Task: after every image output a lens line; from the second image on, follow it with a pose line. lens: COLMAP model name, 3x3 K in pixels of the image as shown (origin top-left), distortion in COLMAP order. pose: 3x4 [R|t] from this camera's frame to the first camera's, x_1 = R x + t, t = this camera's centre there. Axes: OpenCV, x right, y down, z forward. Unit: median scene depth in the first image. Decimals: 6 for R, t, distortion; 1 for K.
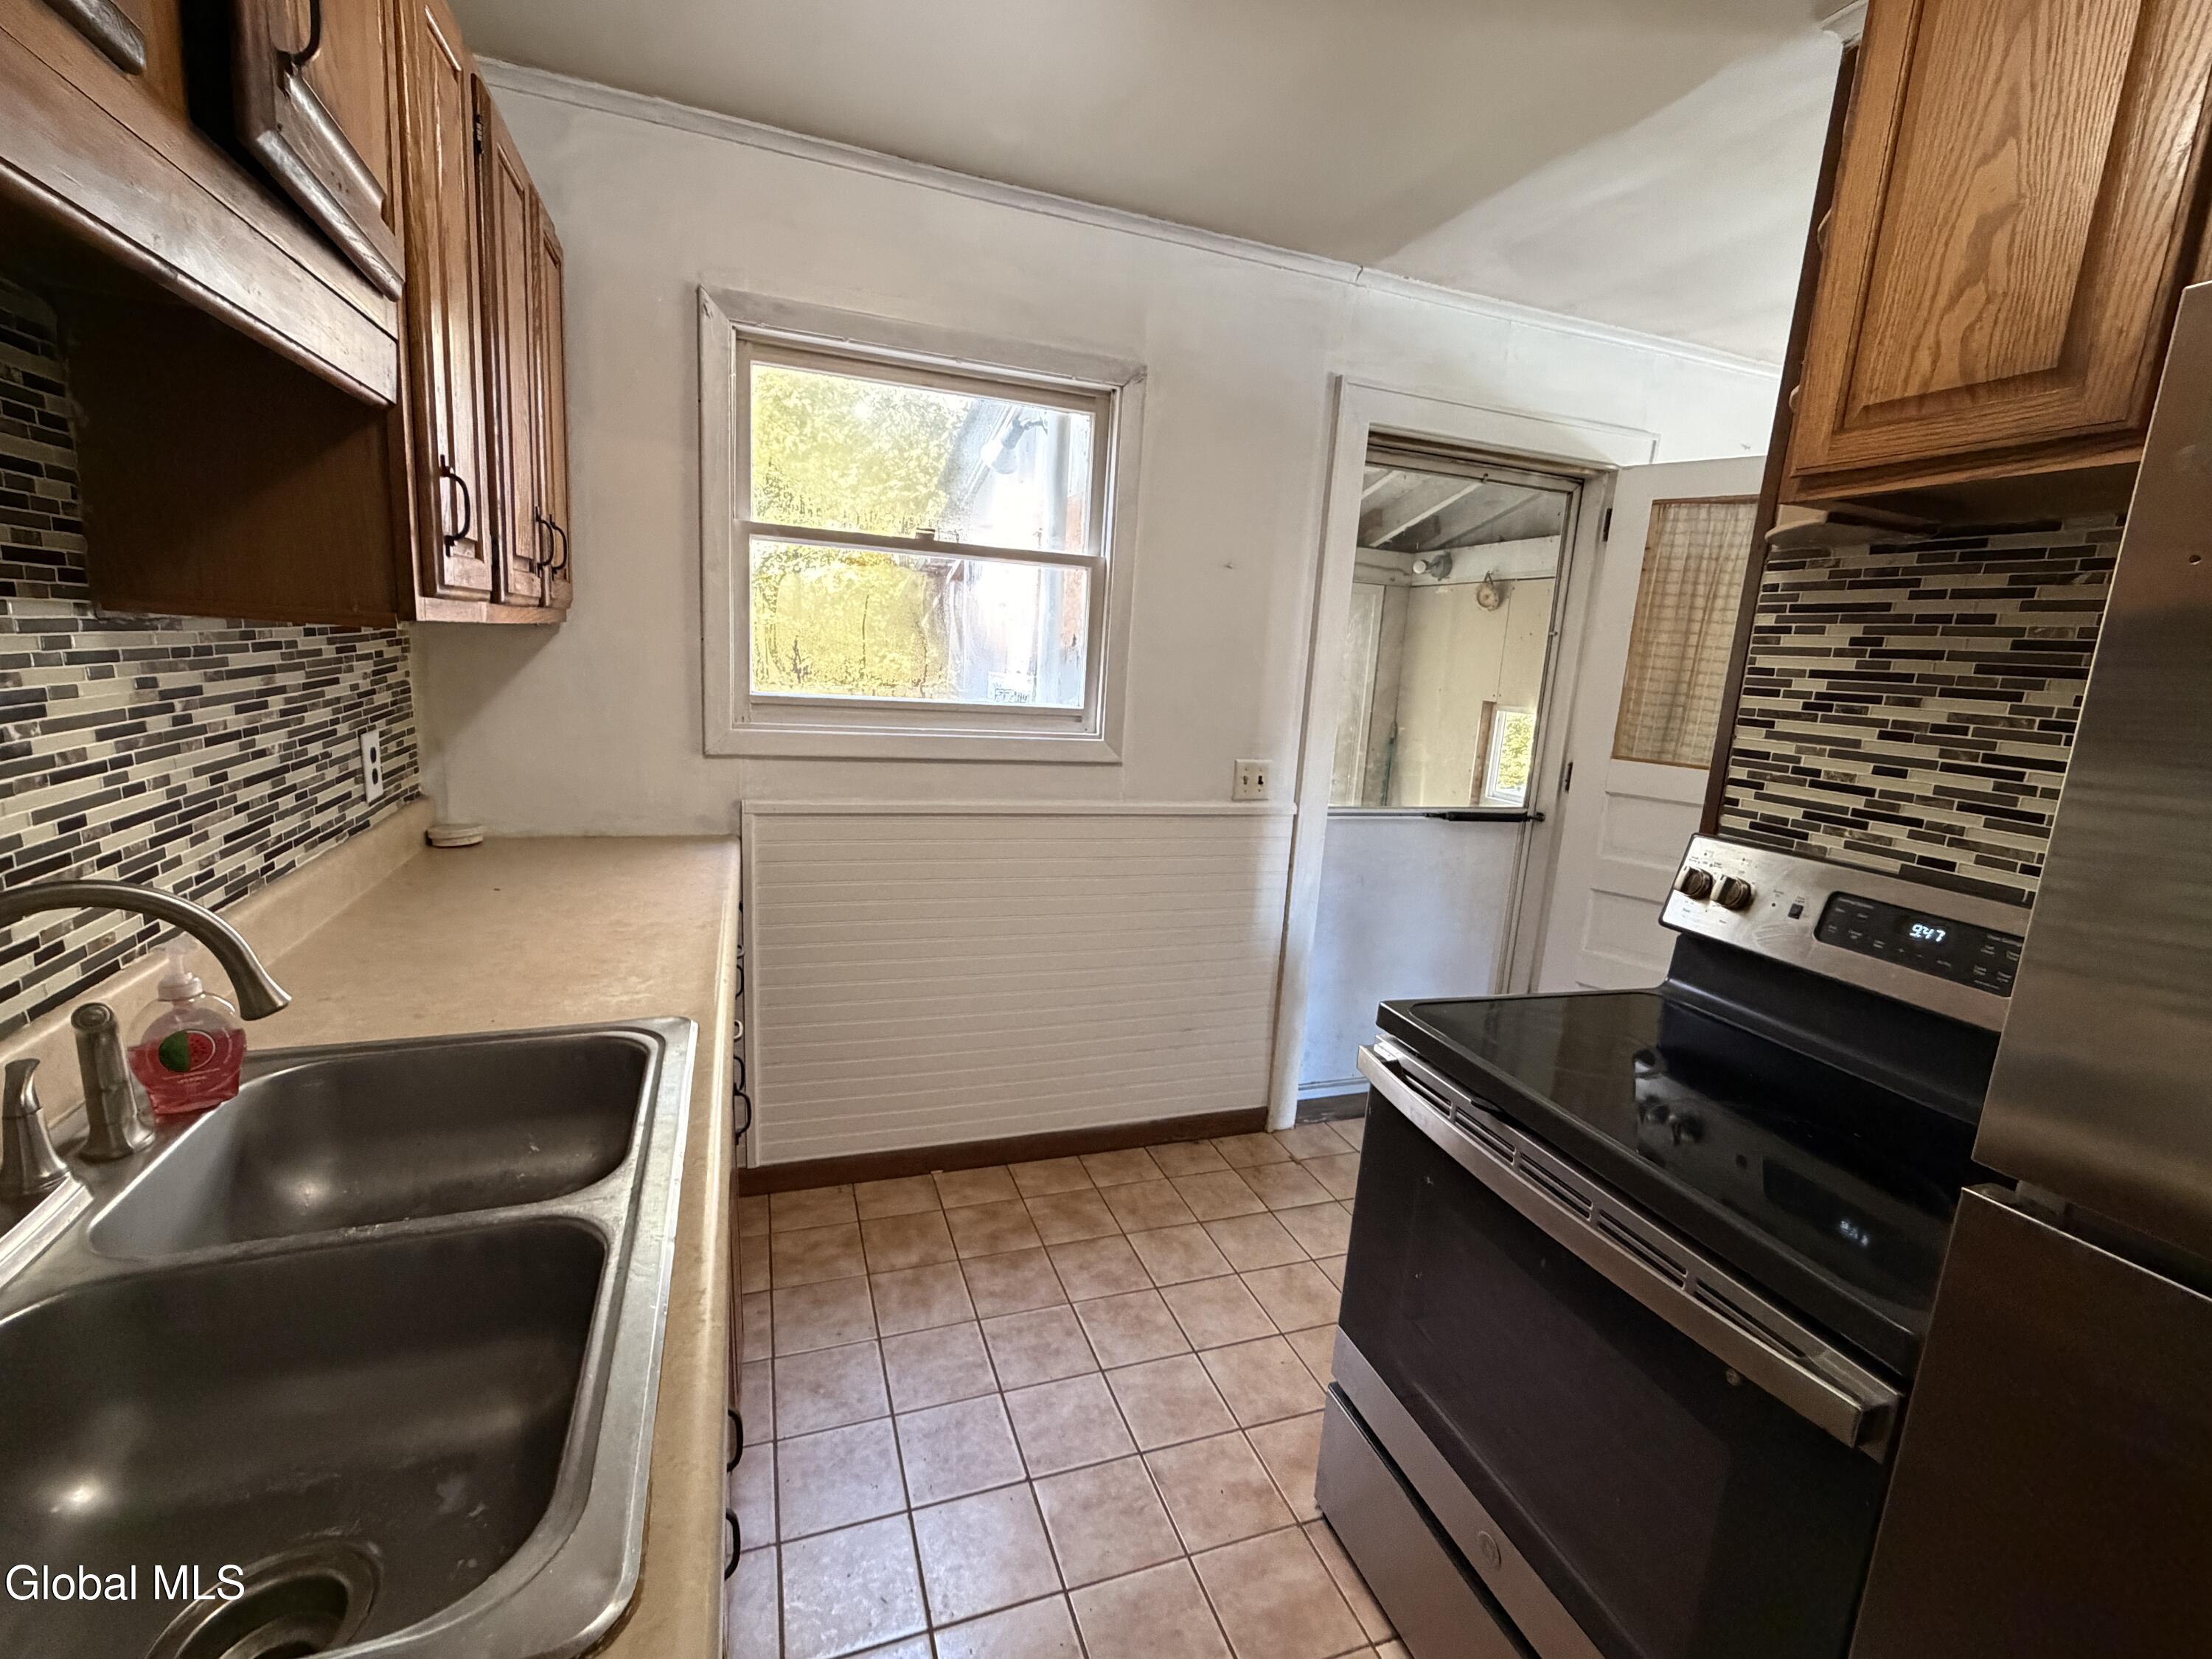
lens RADIAL K [[967.9, 0, 1108.1], [0, 967.9, 828.2], [0, 0, 1]] dist [-0.001655, 0.000340]
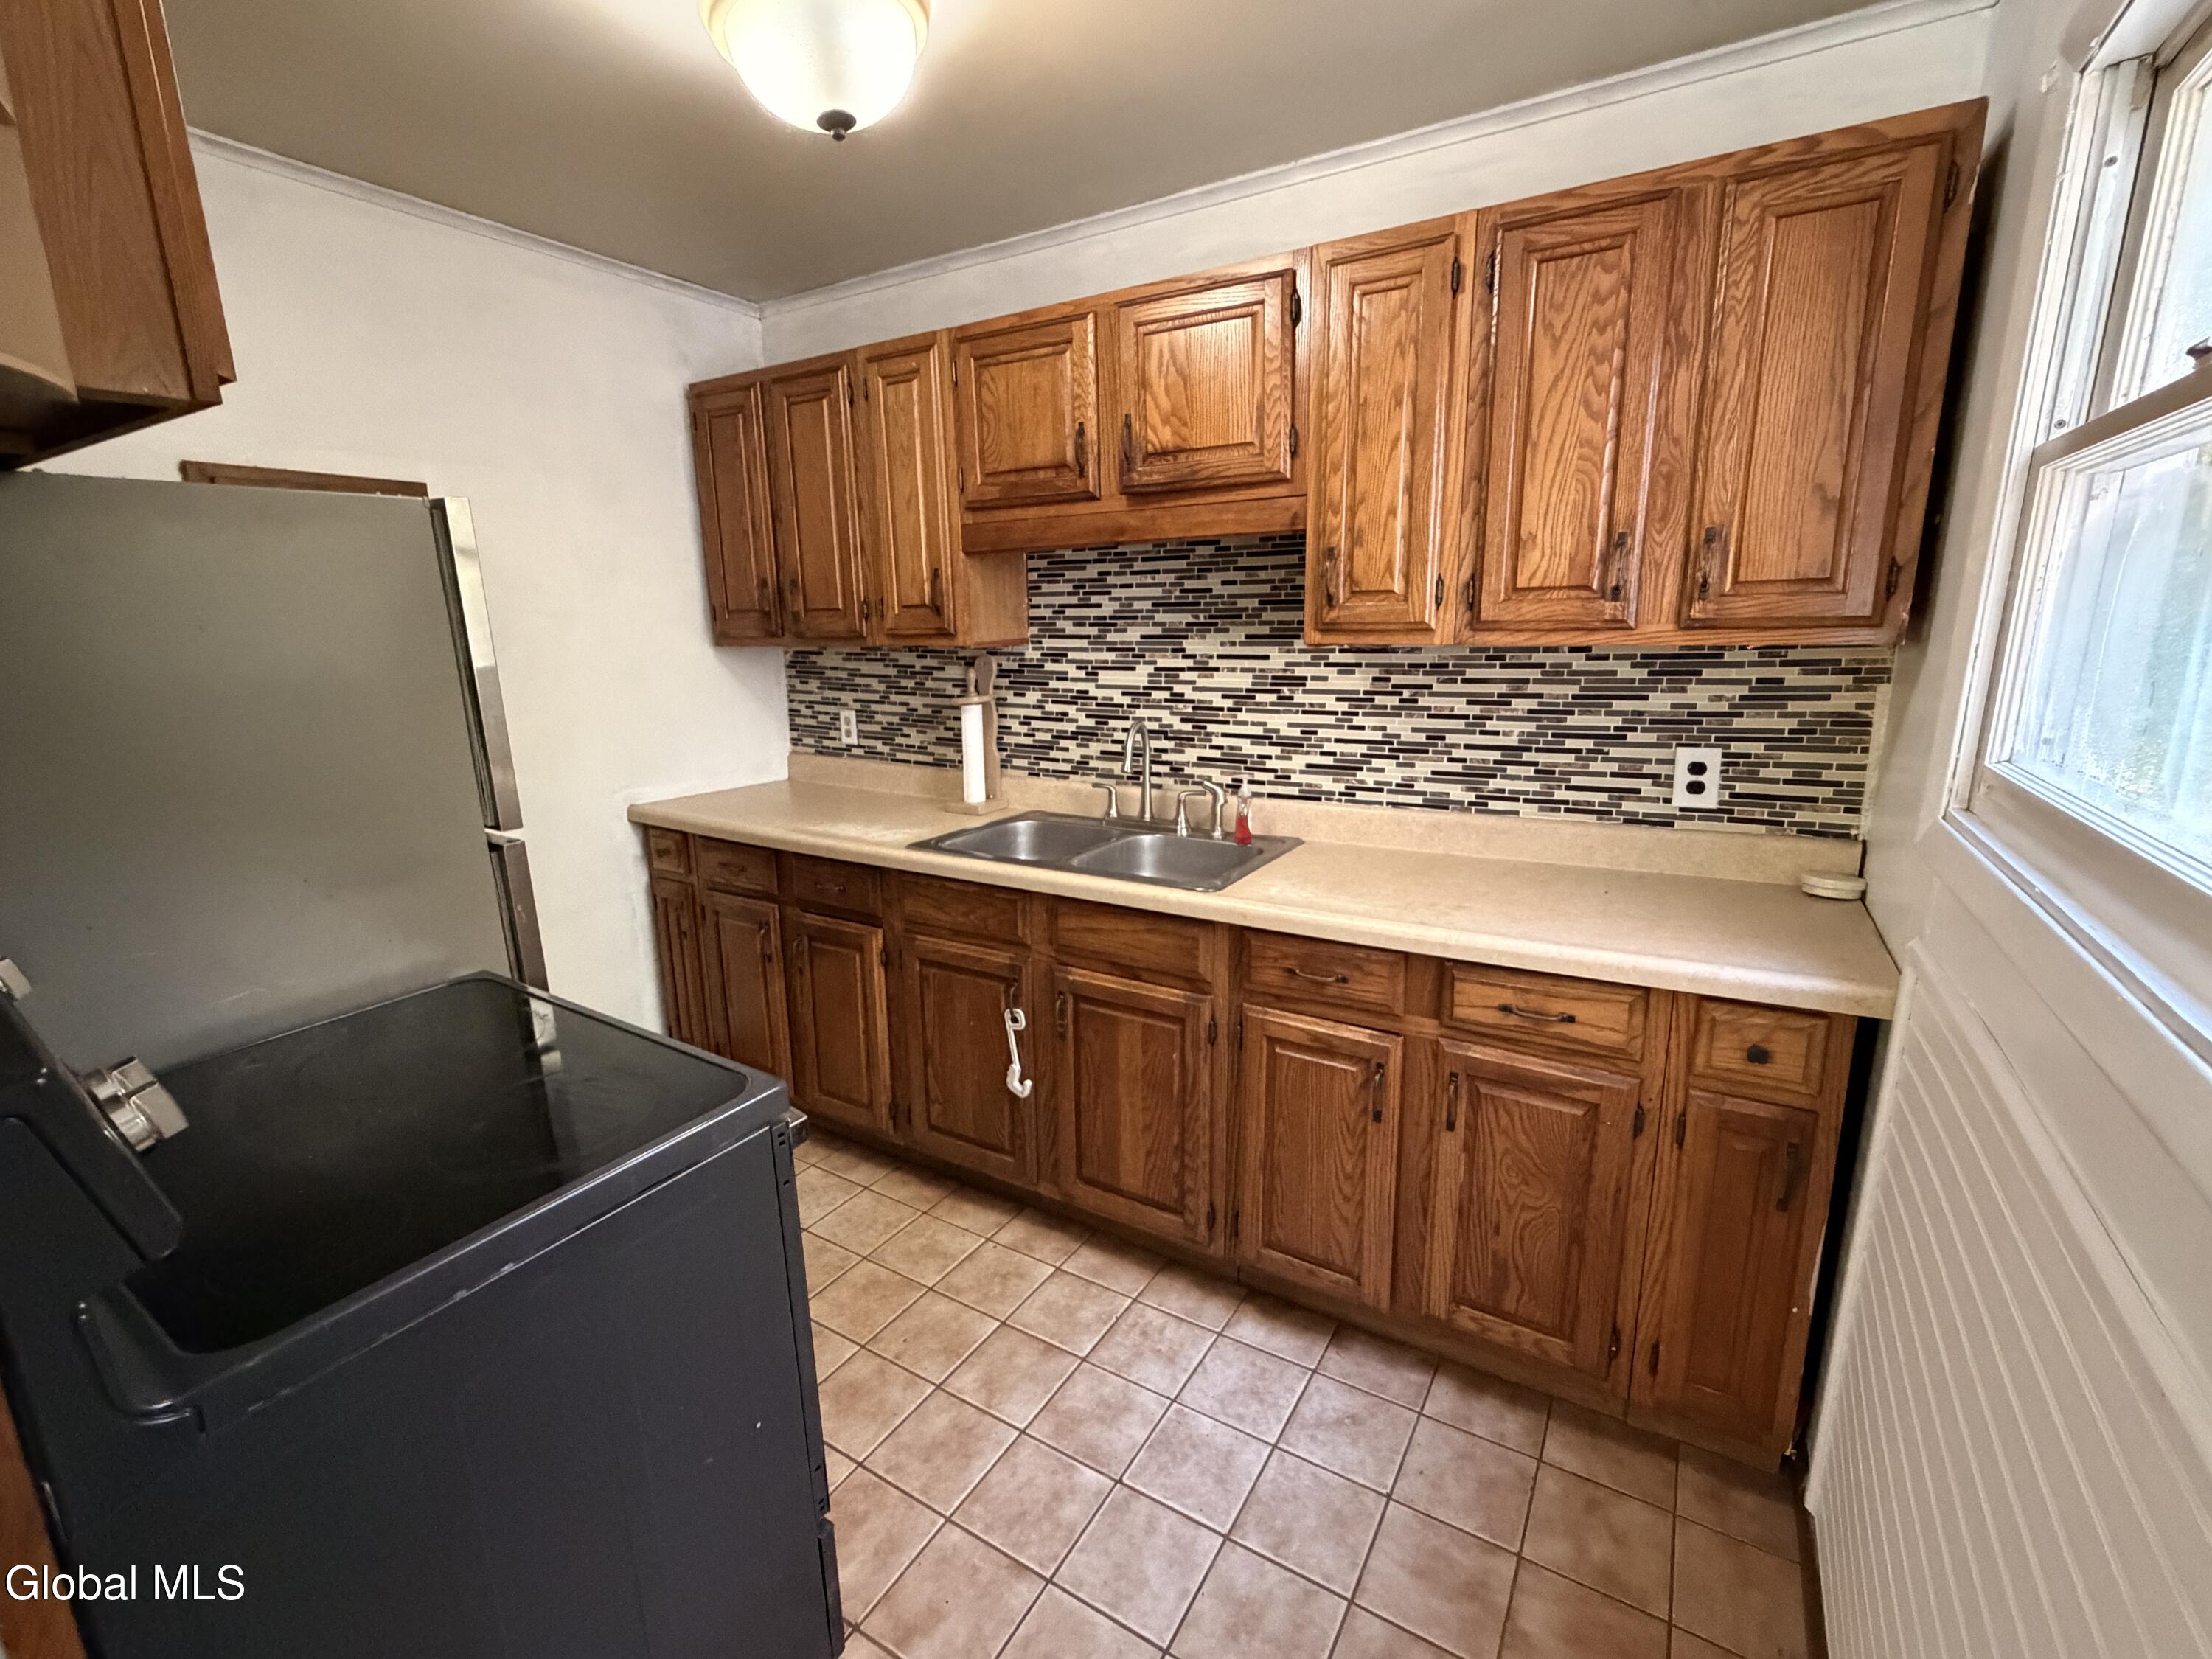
lens RADIAL K [[967.9, 0, 1109.6], [0, 967.9, 828.1], [0, 0, 1]] dist [-0.001655, 0.000340]
pose [[-0.784916, 0.081648, -0.614199, 0.572218], [-0.147089, 0.938388, 0.312717, -0.321318], [0.601891, 0.335799, -0.724546, 1.757228]]
